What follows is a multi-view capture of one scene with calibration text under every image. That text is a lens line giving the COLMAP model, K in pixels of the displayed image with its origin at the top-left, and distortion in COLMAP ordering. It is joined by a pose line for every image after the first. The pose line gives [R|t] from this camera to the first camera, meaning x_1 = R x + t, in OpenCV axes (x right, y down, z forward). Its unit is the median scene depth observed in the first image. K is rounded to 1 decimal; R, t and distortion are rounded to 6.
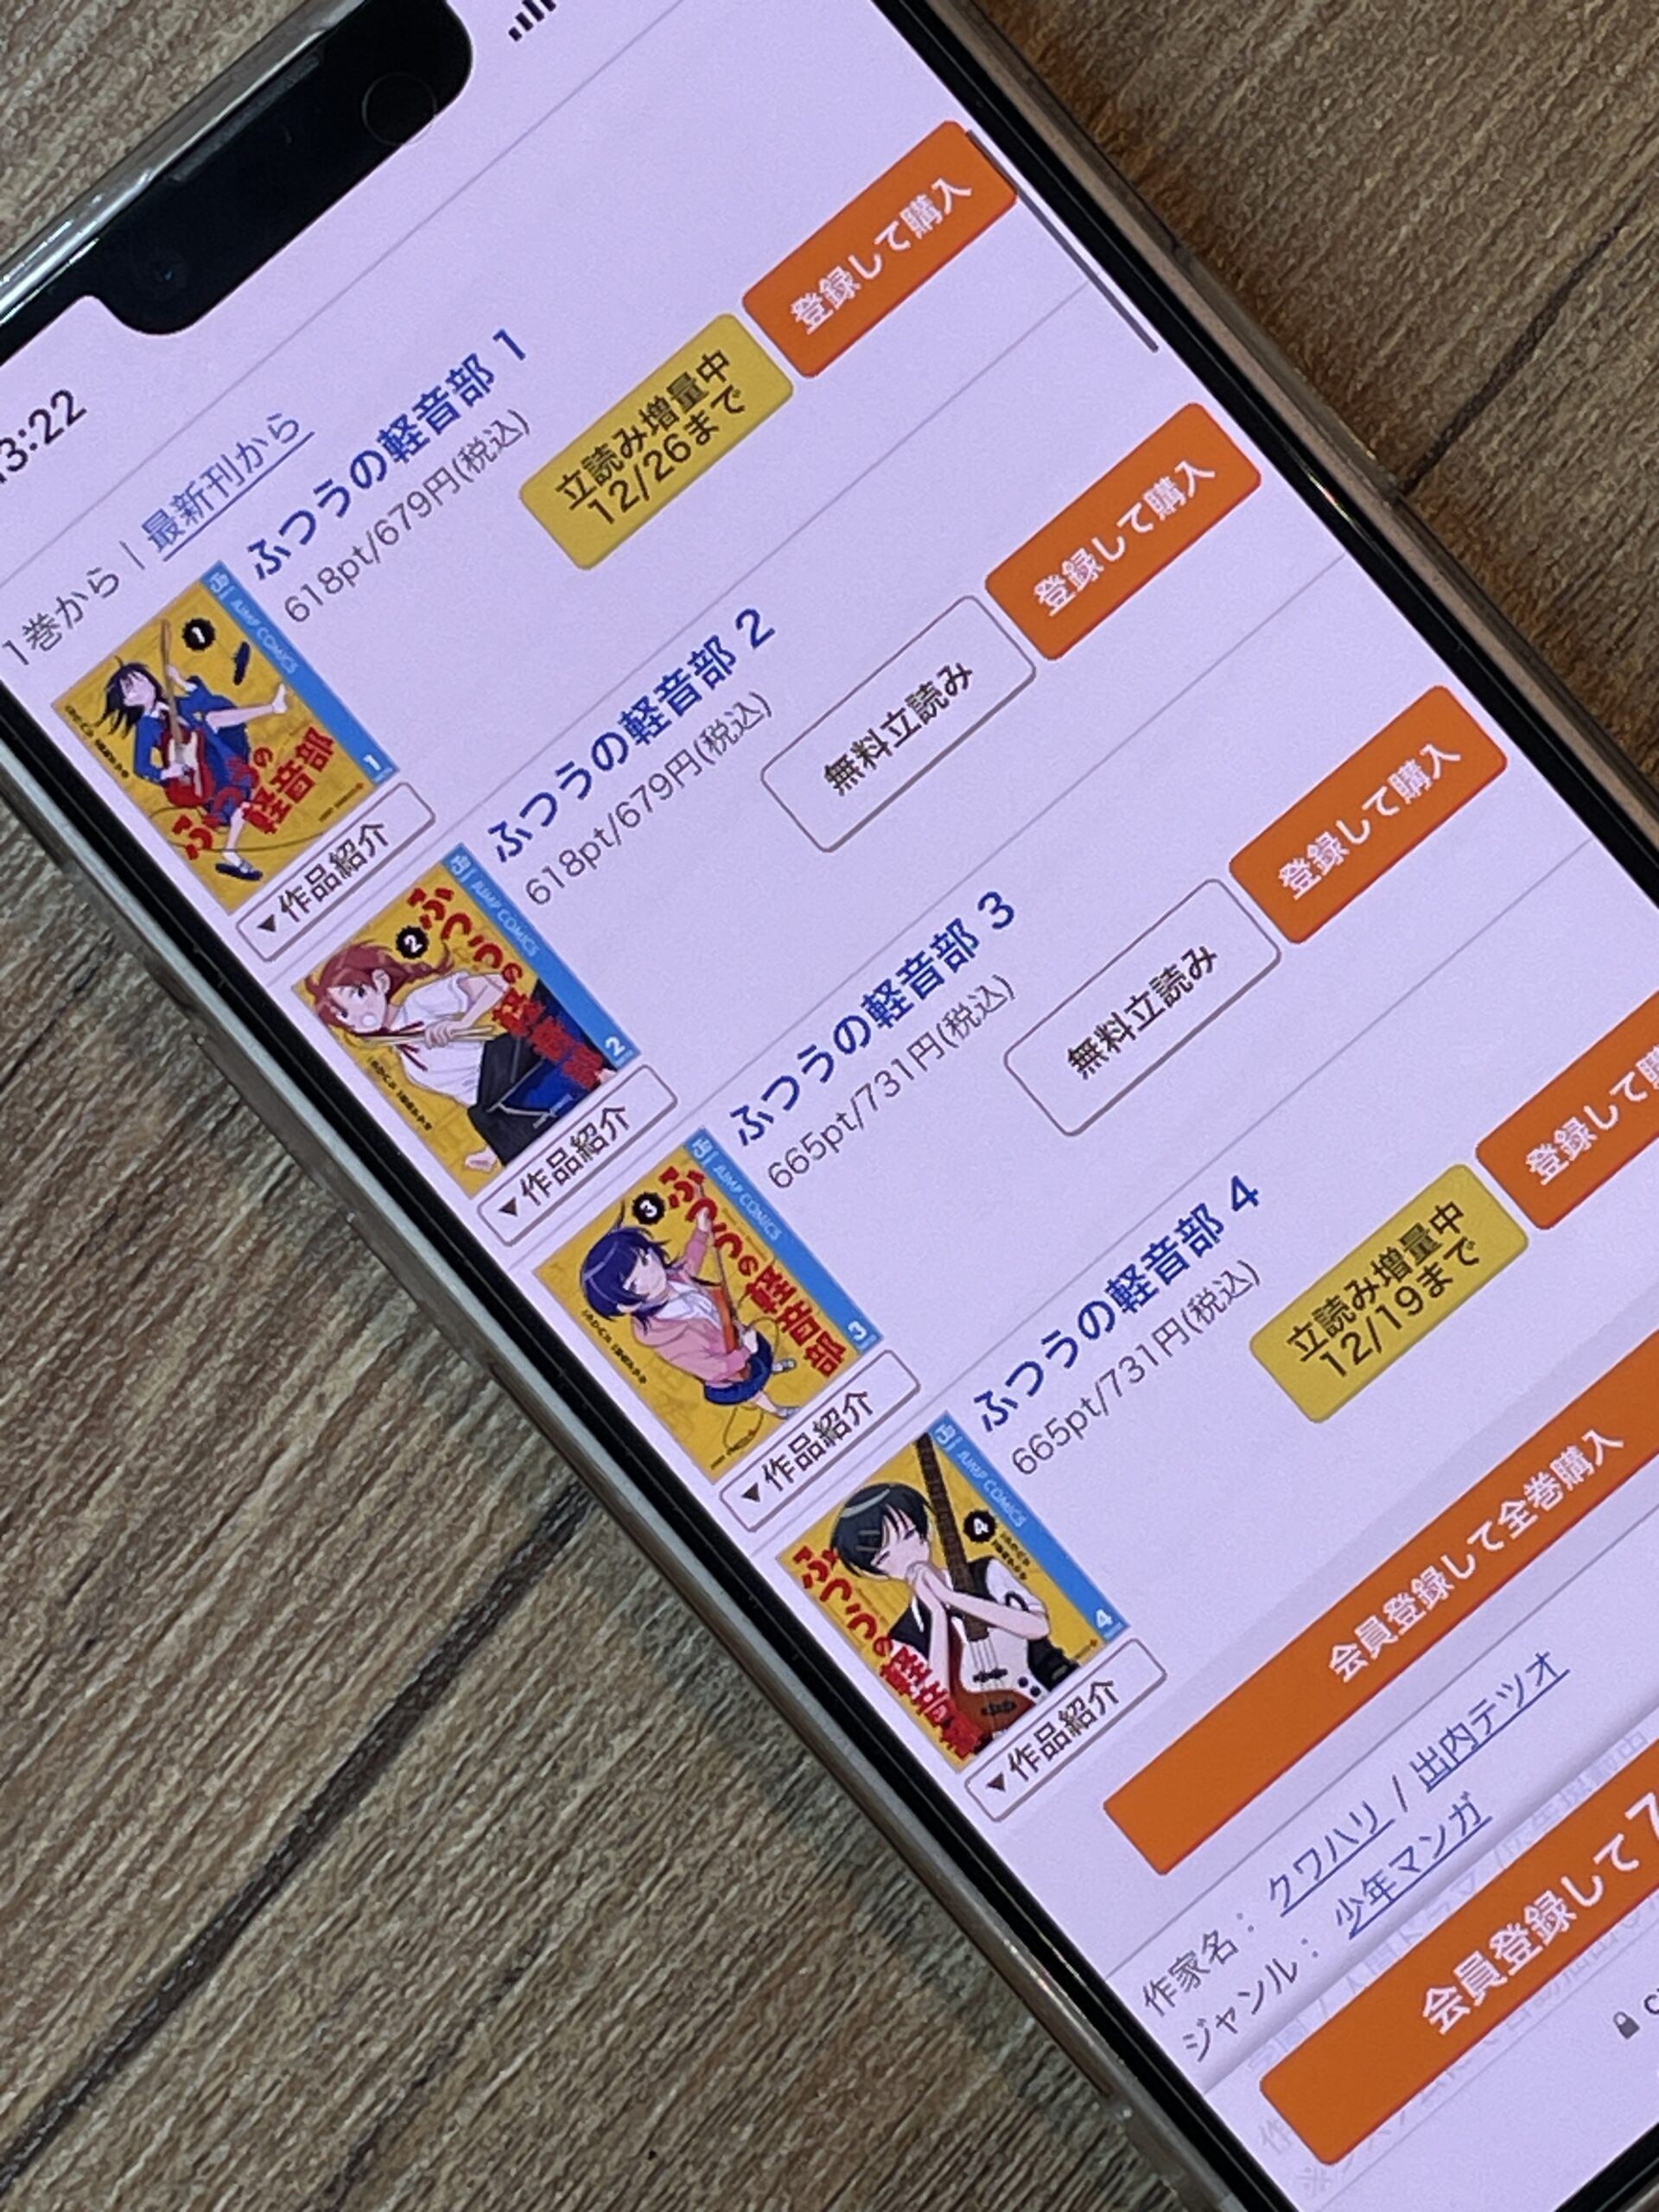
lens RADIAL K [[5699.3, 0, 826.3], [0, 5699.3, 1108.0], [0, 0, 1]] dist [-0.117622, 0.000000]
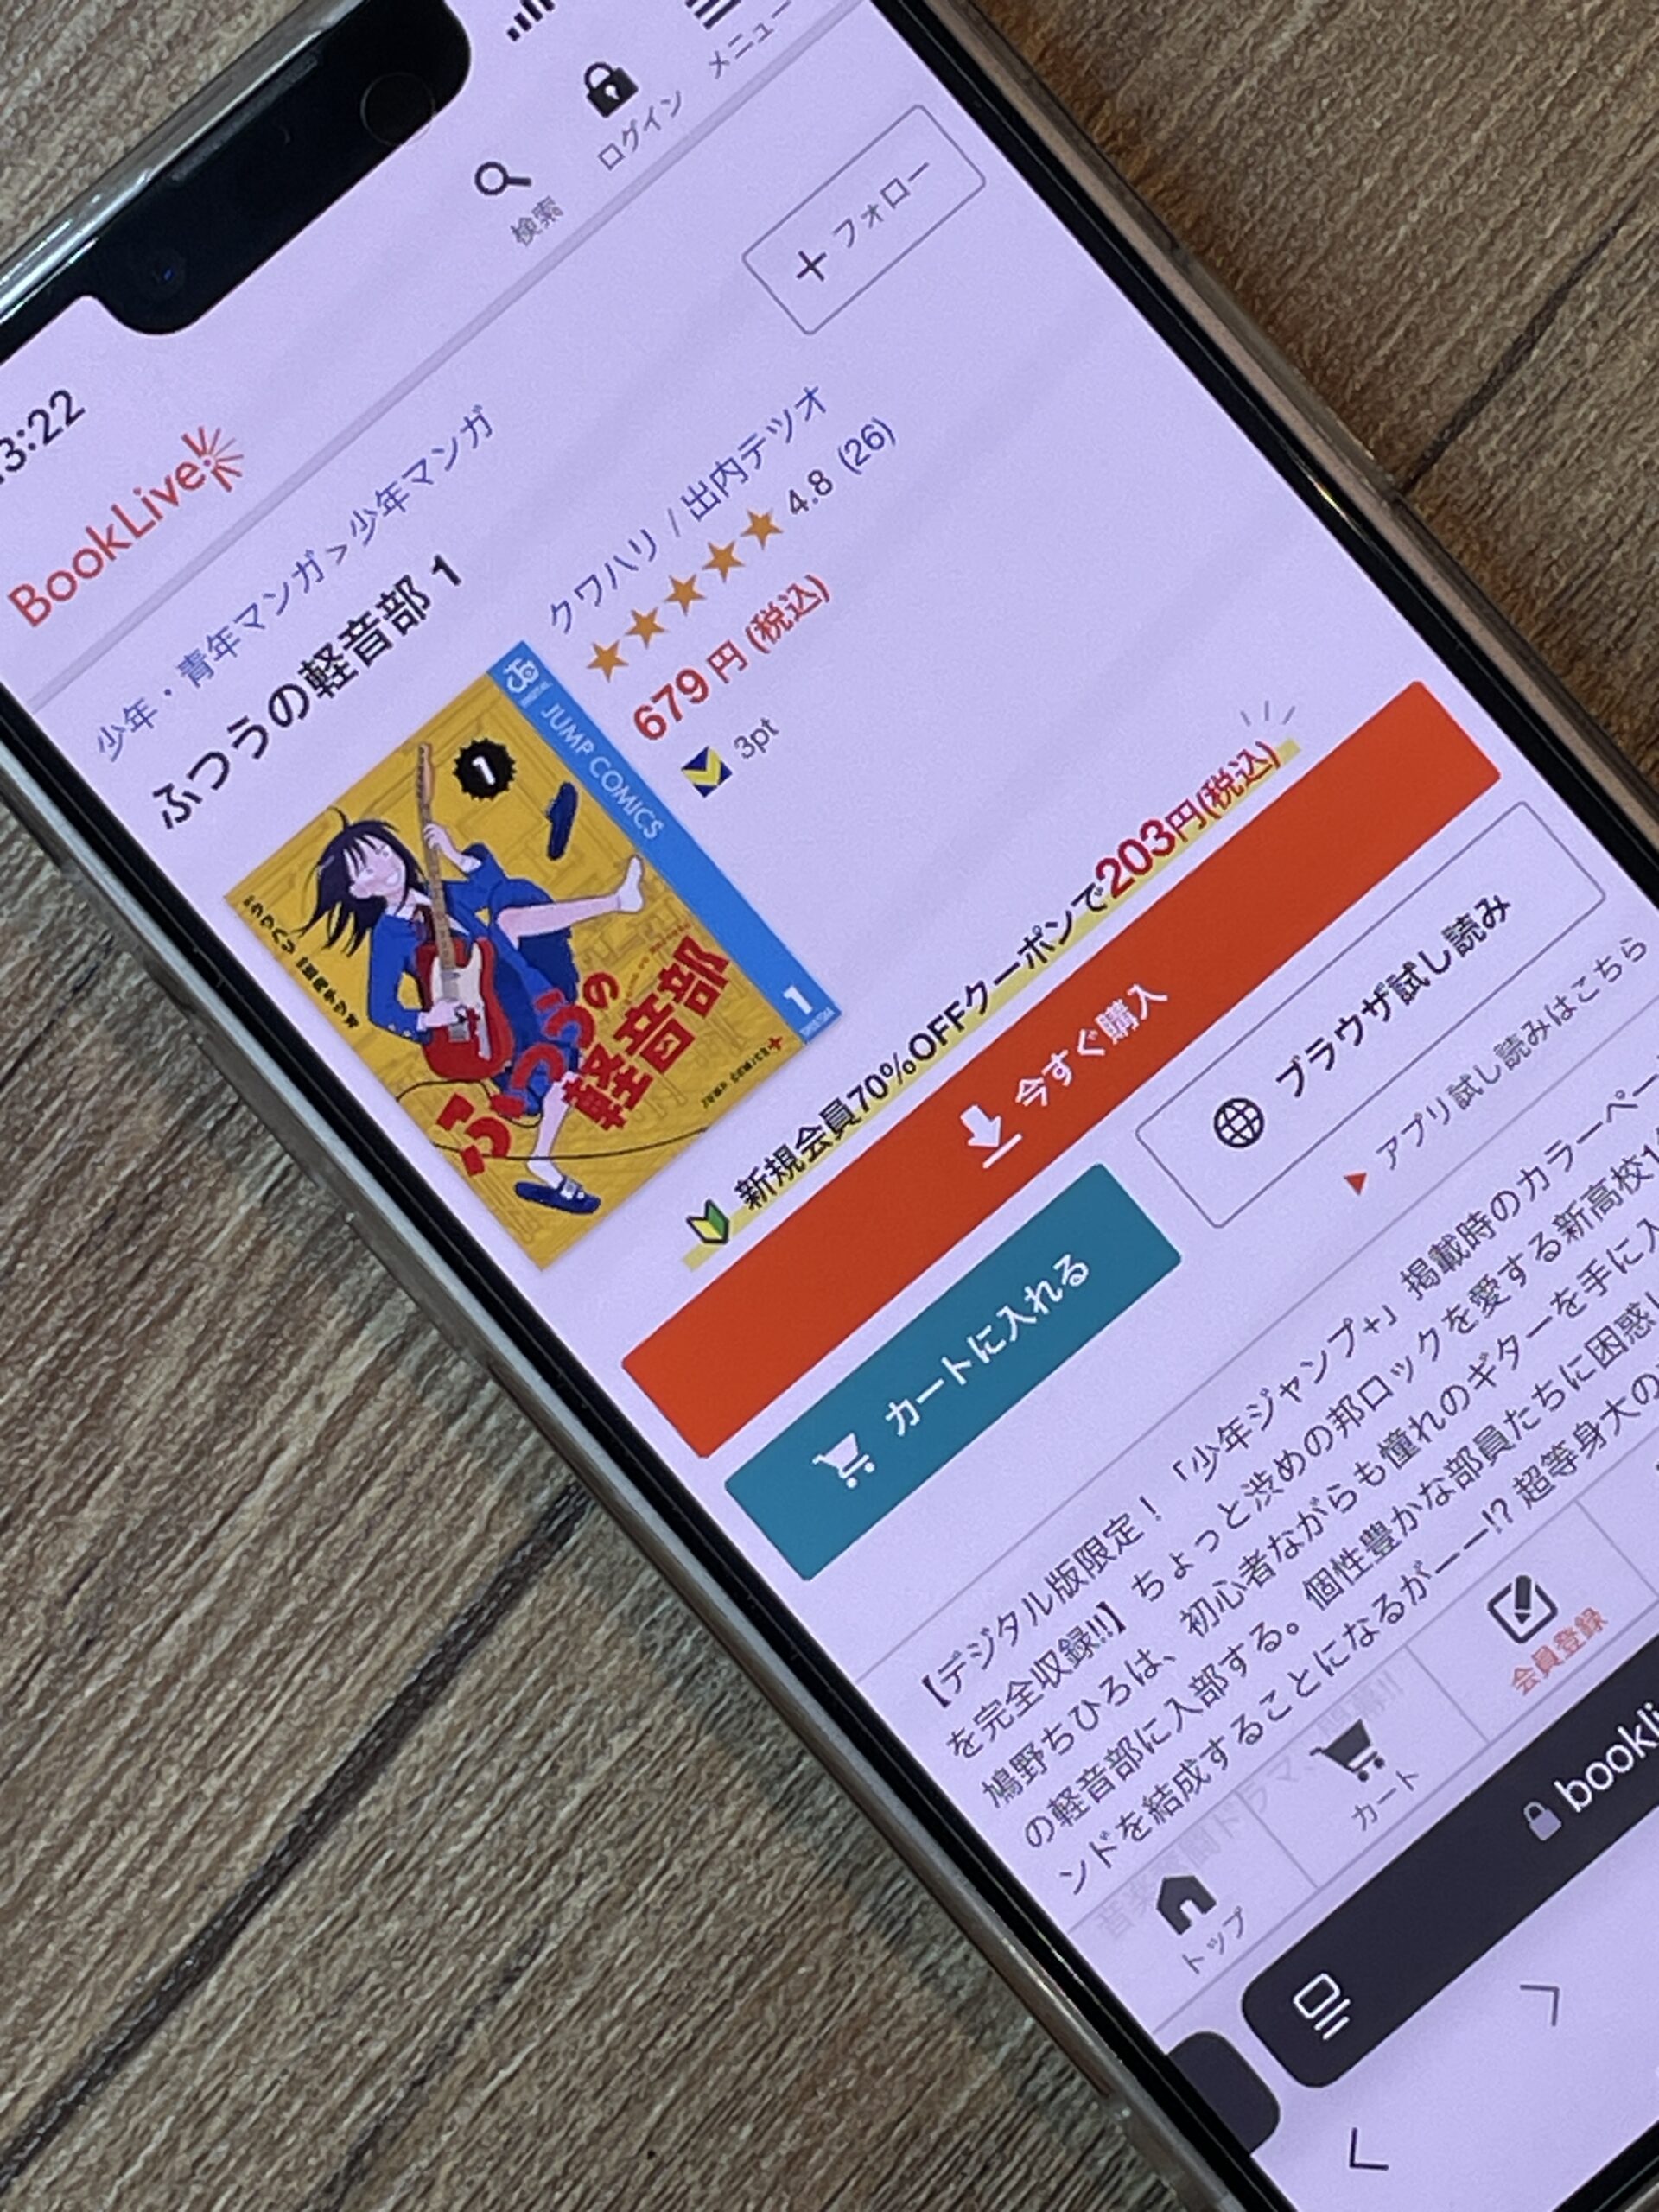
lens RADIAL K [[5699.3, 0, 830.6], [0, 5699.3, 1105.2], [0, 0, 1]] dist [-0.117622, 0.000000]
pose [[1.000000, -0.000102, 0.000950, -0.077081], [0.000102, 1.000000, -0.000421, -0.050213], [-0.000950, 0.000421, 0.999999, 0.443522]]
